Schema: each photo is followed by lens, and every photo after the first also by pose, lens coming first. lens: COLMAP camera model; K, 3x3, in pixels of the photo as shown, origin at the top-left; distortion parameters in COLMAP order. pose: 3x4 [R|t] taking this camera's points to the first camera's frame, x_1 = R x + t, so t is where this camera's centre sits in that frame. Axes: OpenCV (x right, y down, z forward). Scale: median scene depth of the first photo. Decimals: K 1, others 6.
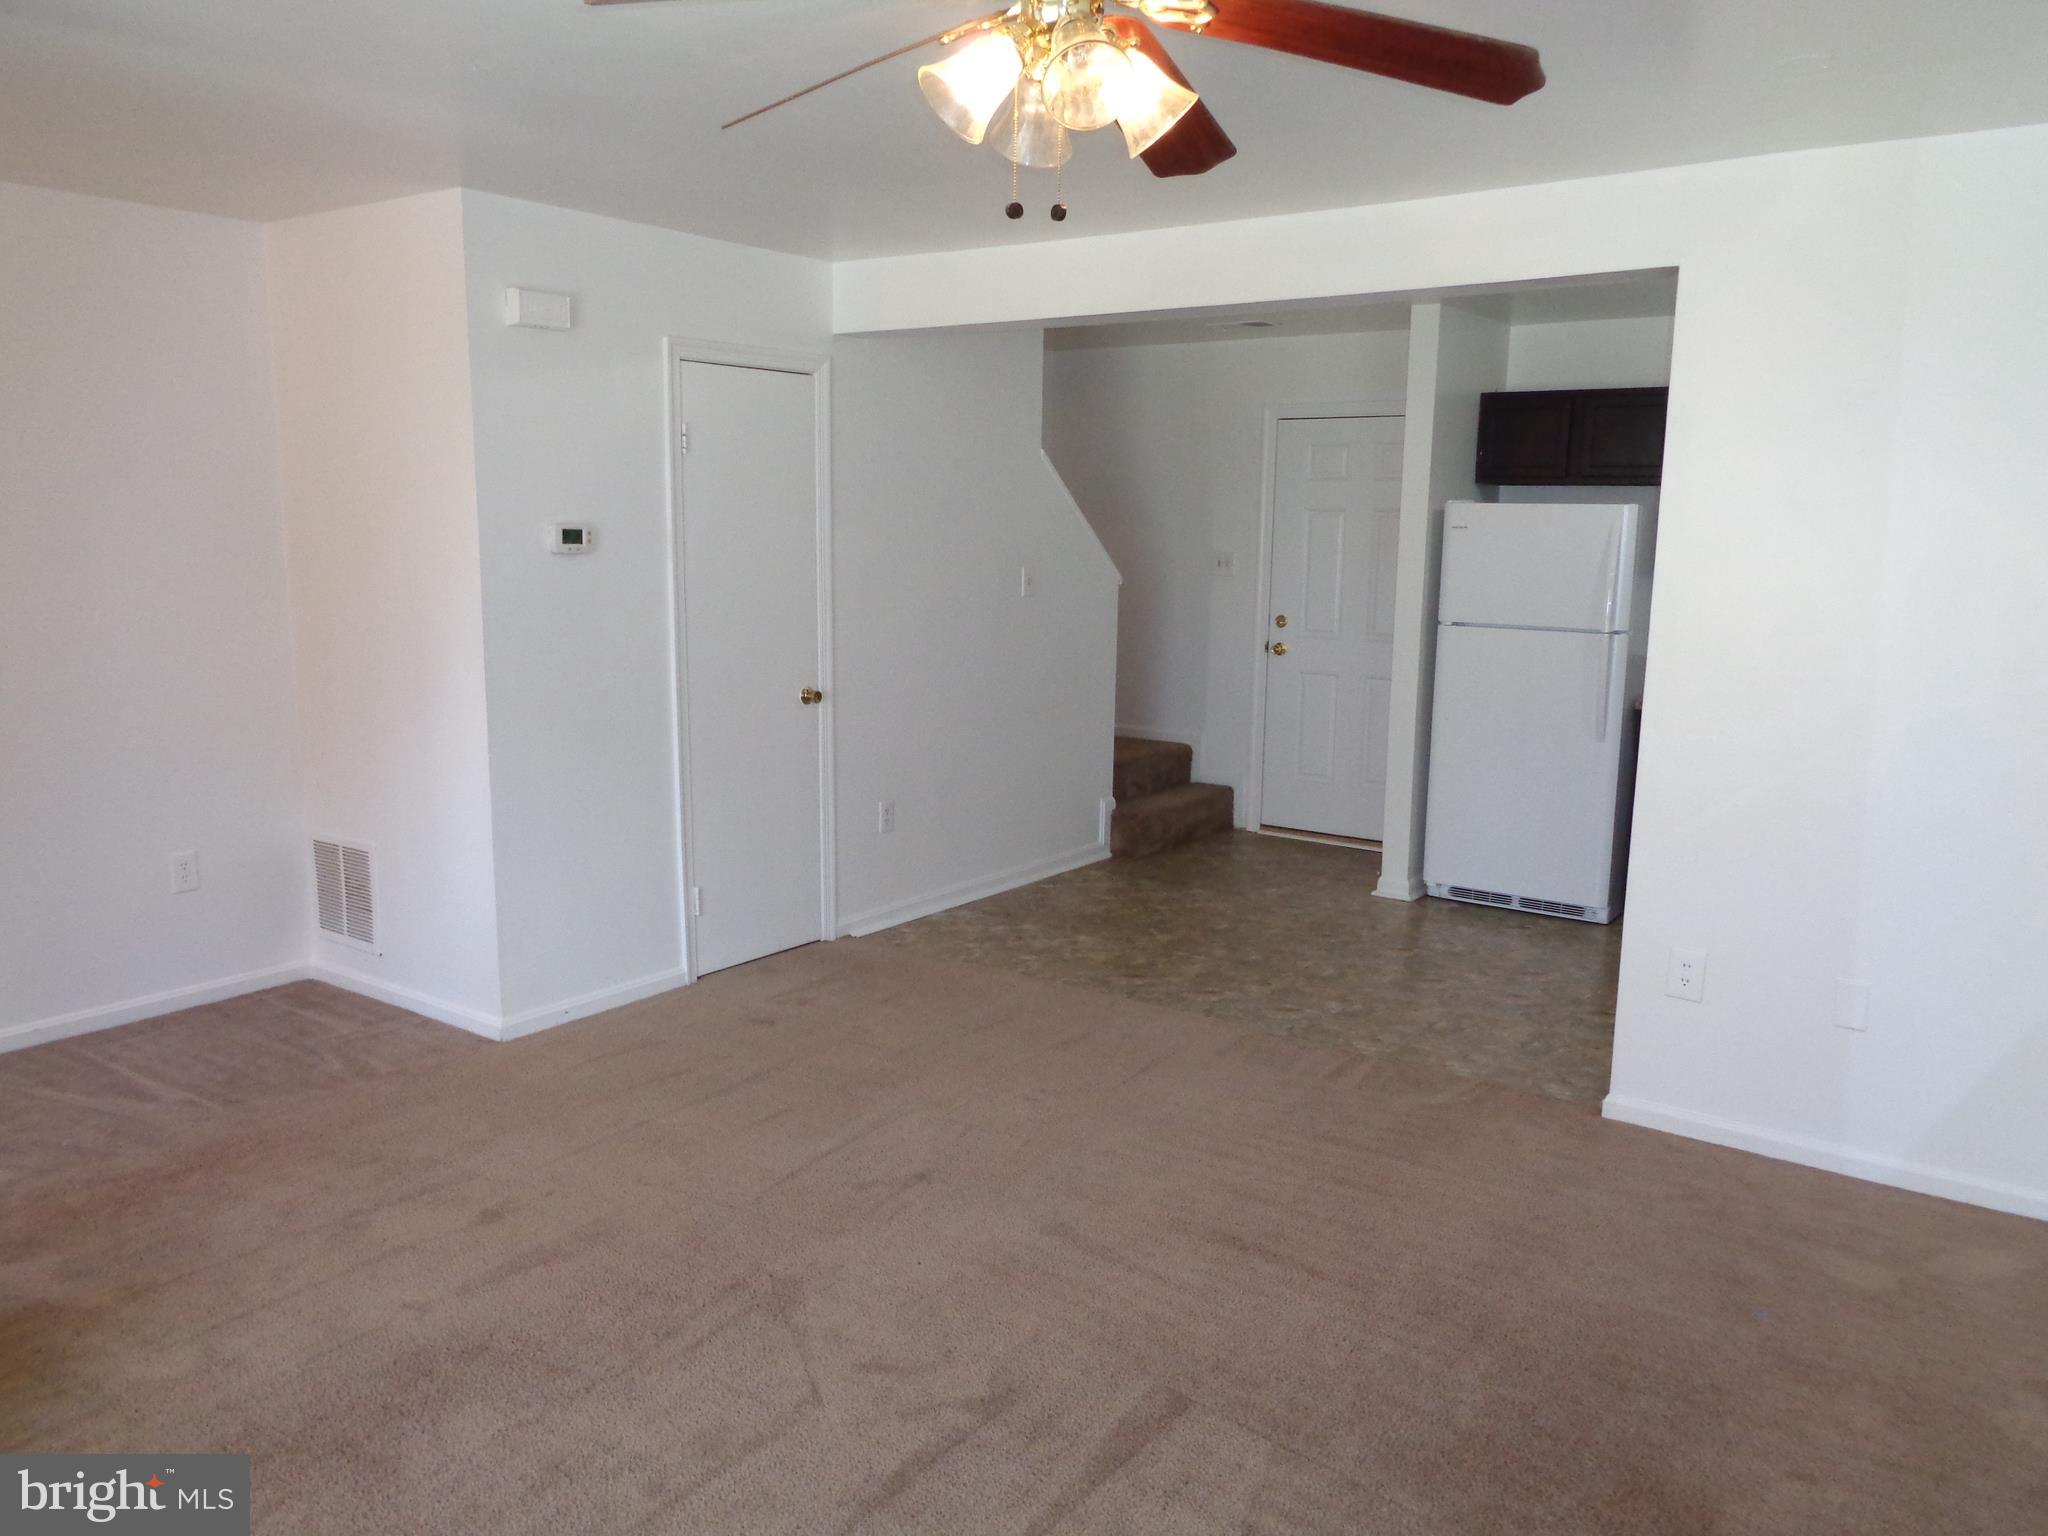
lens RADIAL K [[1556.4, 0, 1046.6], [0, 1556.4, 766.6], [0, 0, 1]] dist [-0.000774, -0.001757]
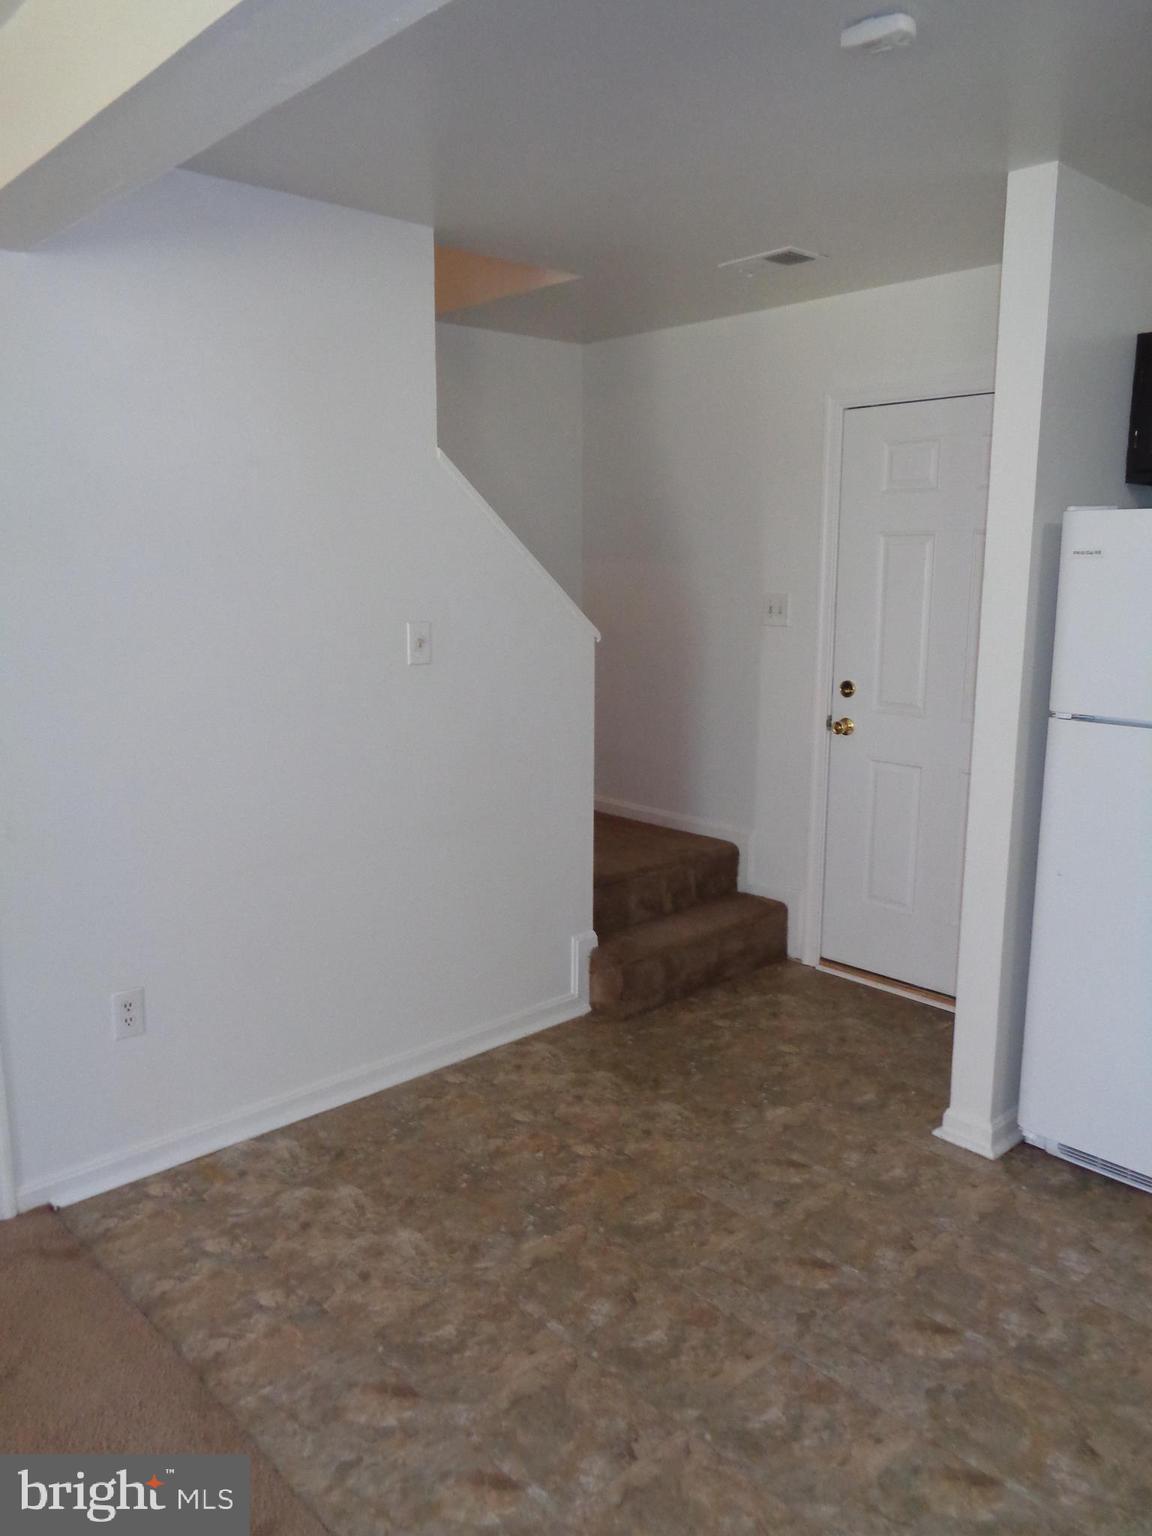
lens RADIAL K [[1132.7, 0, 606.9], [0, 1132.7, 774.8], [0, 0, 1]] dist [0.000759, 0.000681]
pose [[0.980966, 0.021788, -0.192951, 0.154953], [-0.016802, 0.999482, 0.027441, -0.071352], [0.193449, -0.023676, 0.980825, 0.493699]]
